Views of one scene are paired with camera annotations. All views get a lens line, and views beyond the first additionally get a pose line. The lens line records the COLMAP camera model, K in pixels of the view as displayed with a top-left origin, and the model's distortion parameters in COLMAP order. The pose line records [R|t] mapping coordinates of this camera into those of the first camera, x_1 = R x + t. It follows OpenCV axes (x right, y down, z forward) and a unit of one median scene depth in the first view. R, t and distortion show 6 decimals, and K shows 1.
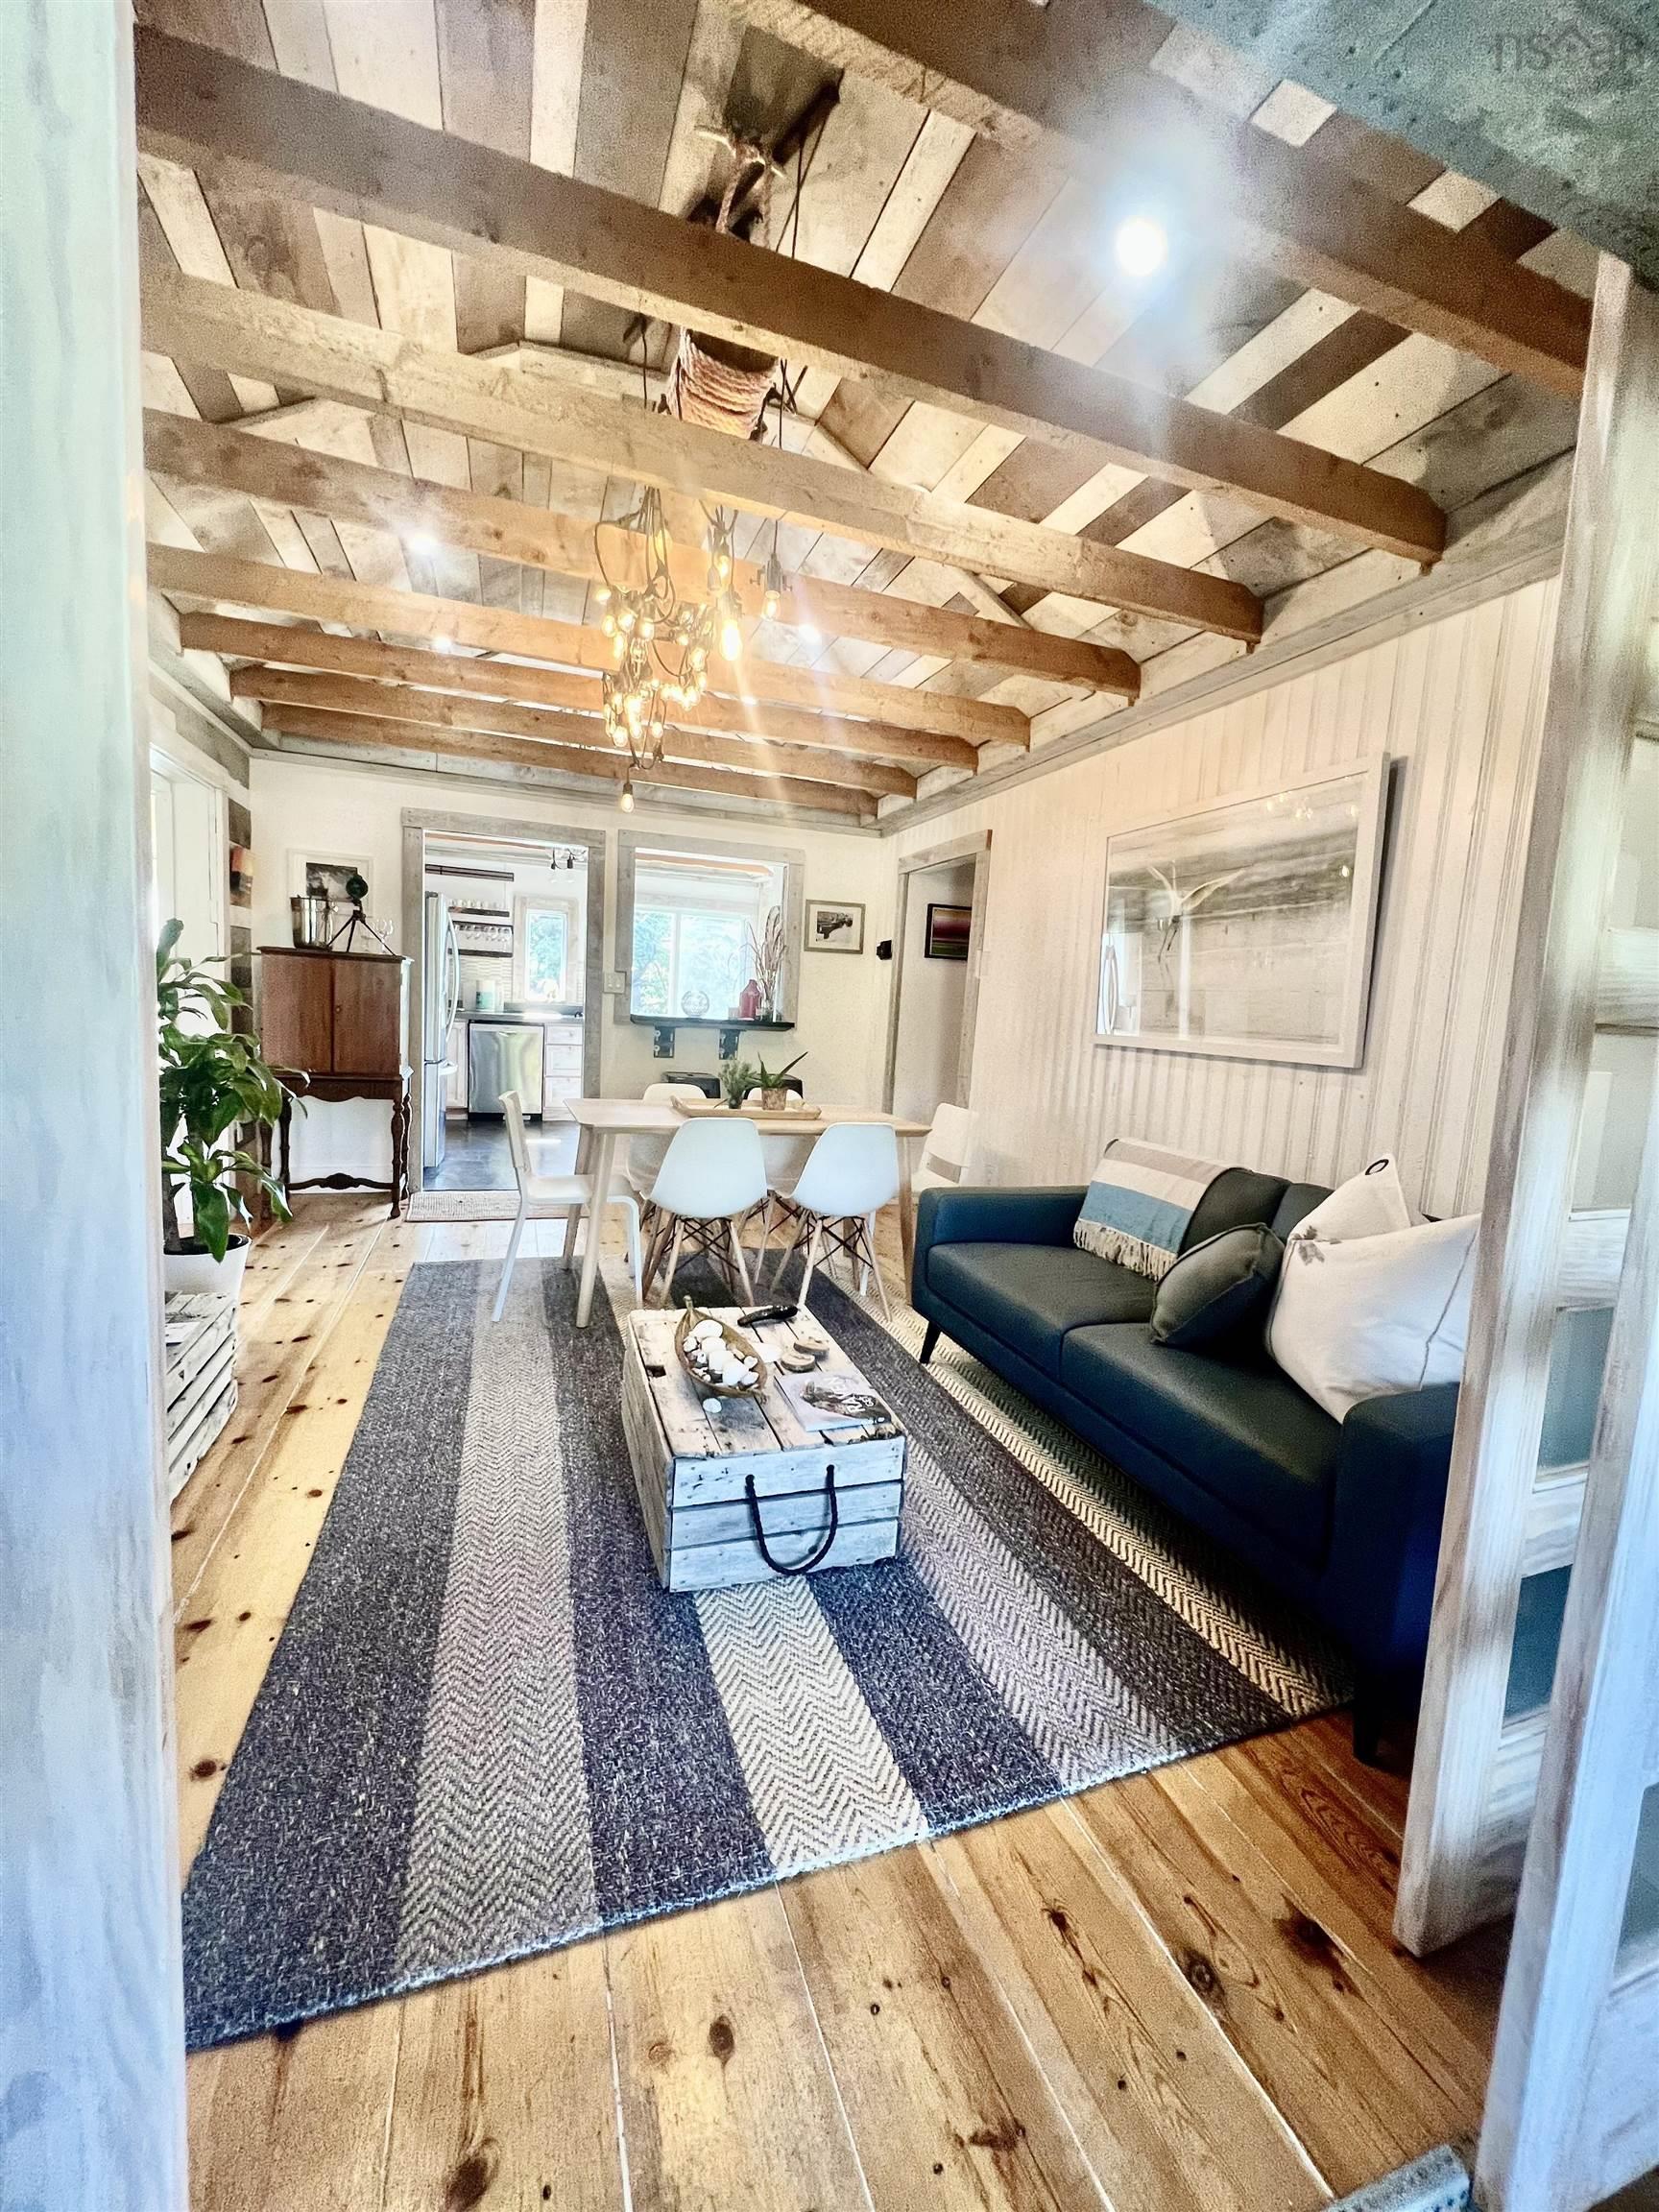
lens RADIAL K [[886.7, 0, 836.6], [0, 886.7, 1103.4], [0, 0, 1]] dist [-0.003054, 0.000113]
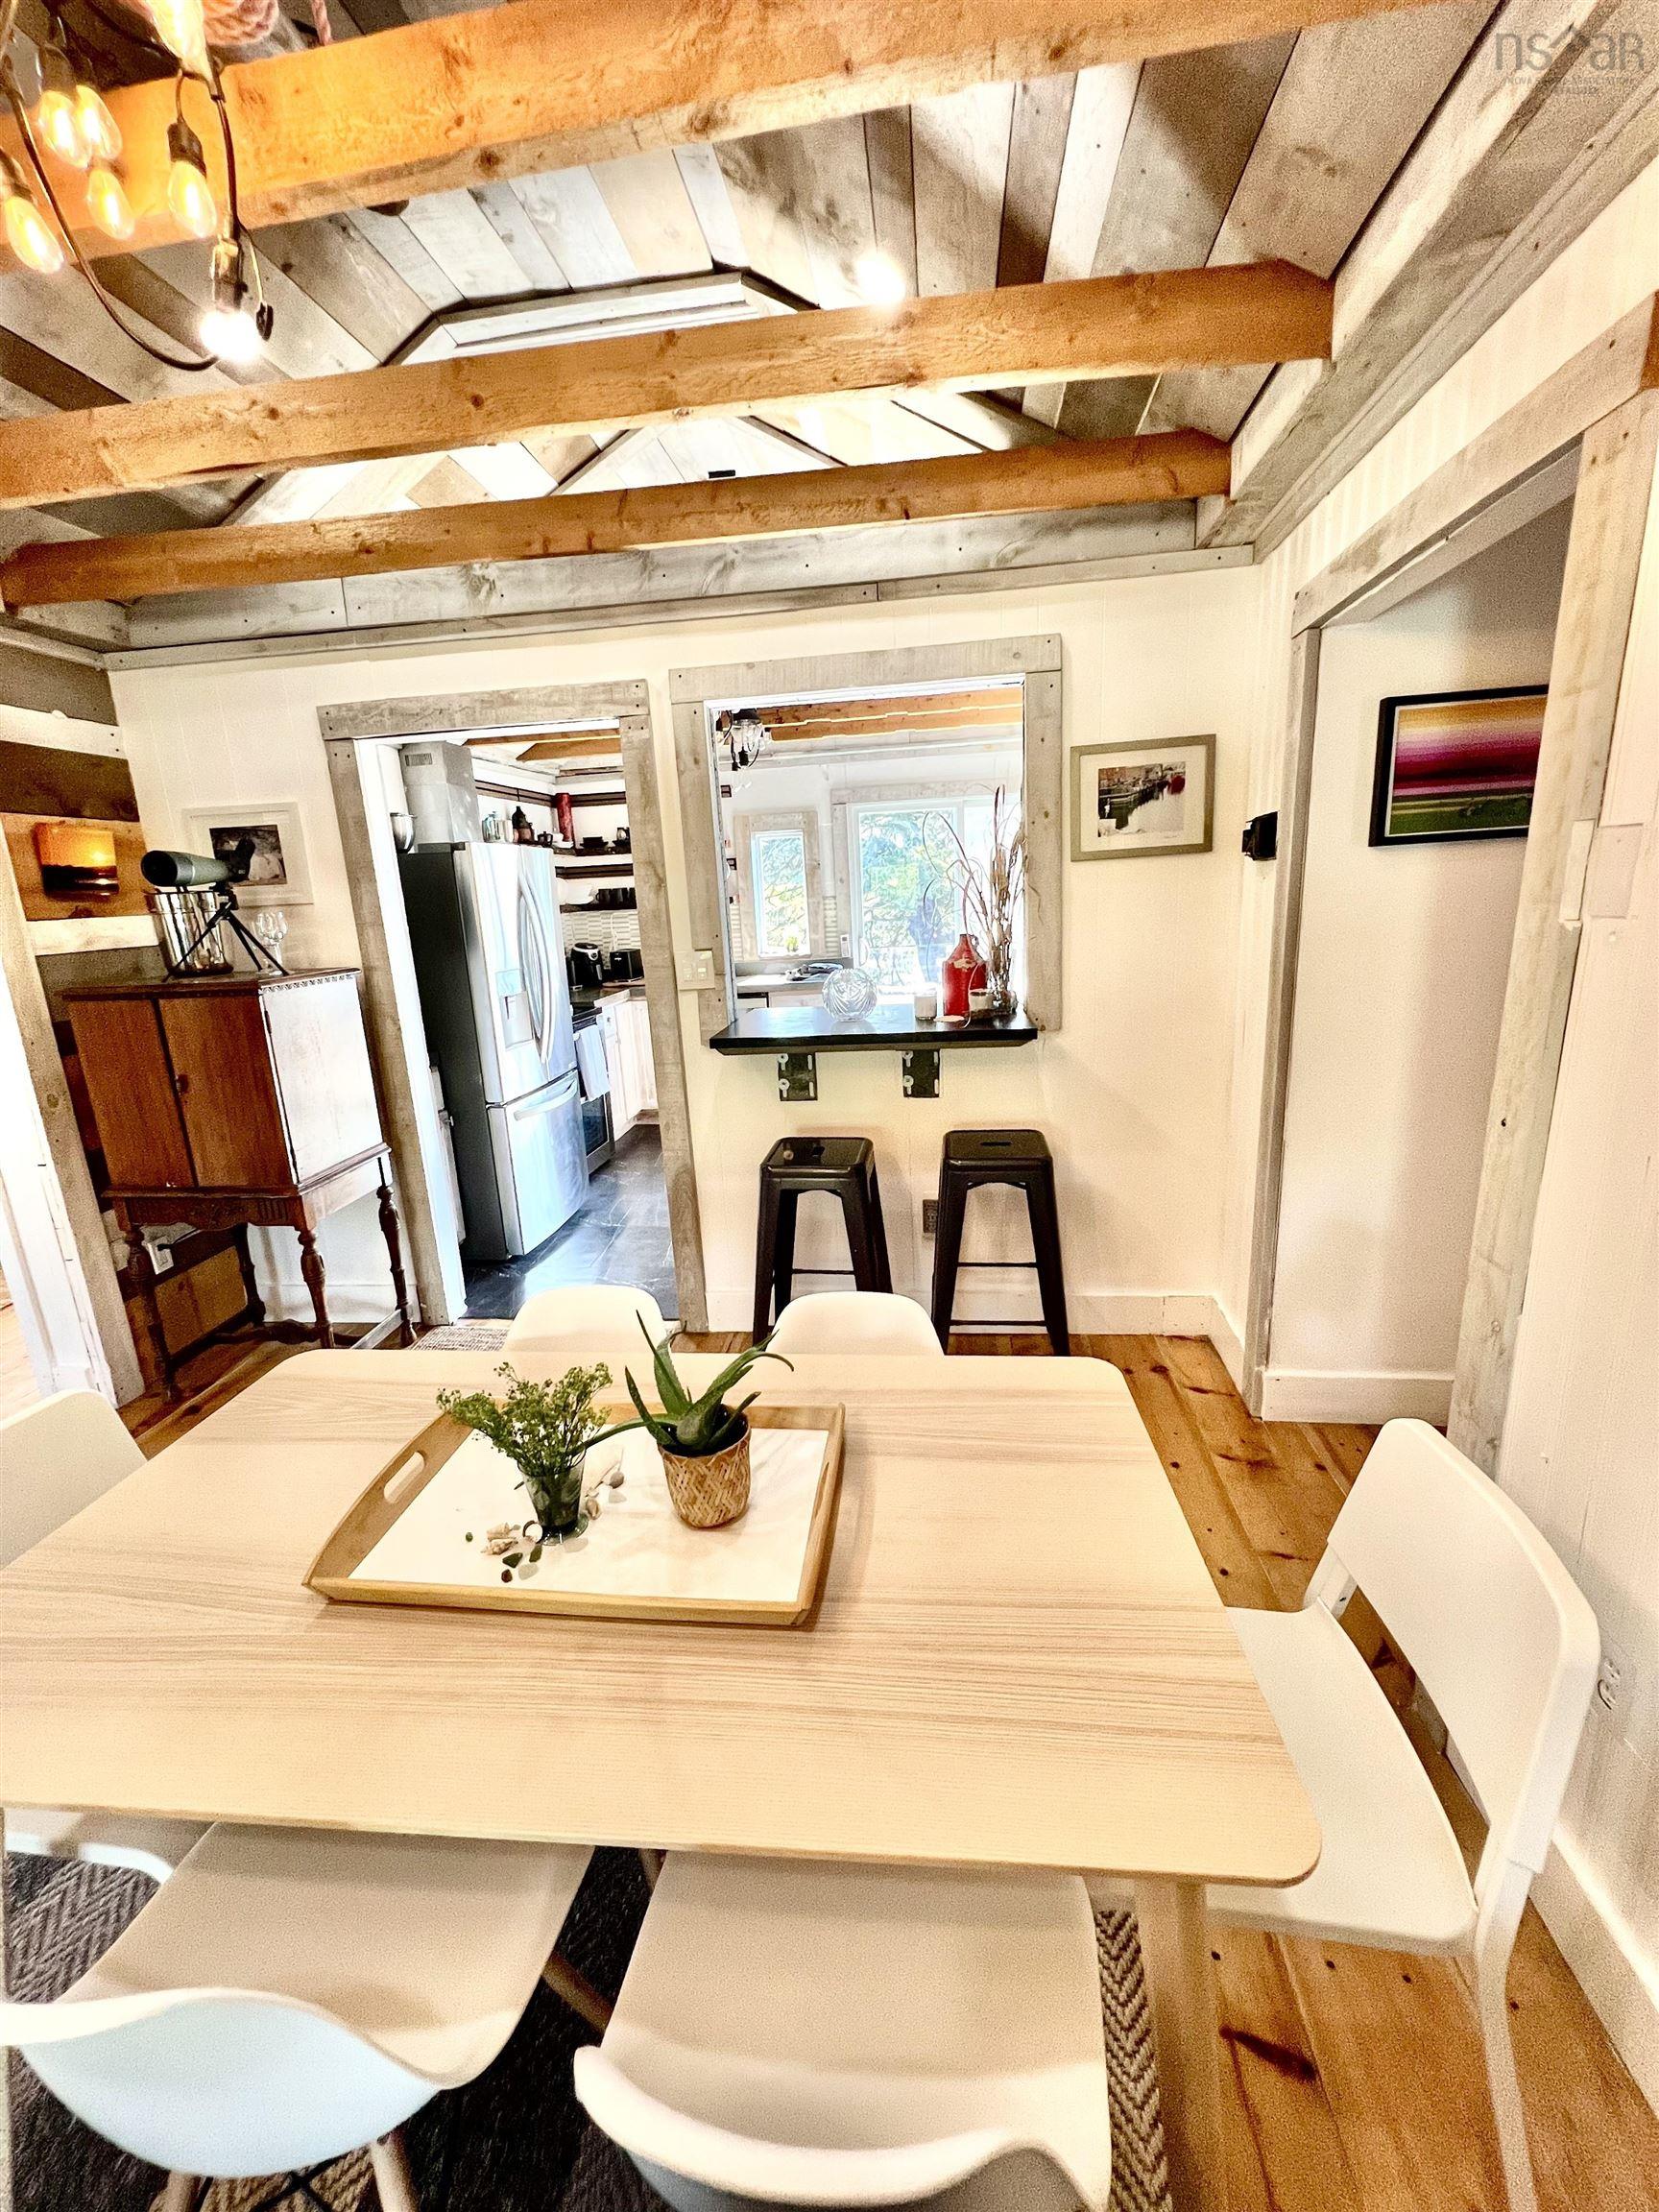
lens RADIAL K [[886.7, 0, 833.3], [0, 886.7, 1111.4], [0, 0, 1]] dist [-0.003054, 0.000113]
pose [[0.892199, 0.003819, -0.451627, 0.063497], [0.052762, 0.992236, 0.112621, -0.103501], [0.448551, -0.124309, 0.885070, 0.526858]]
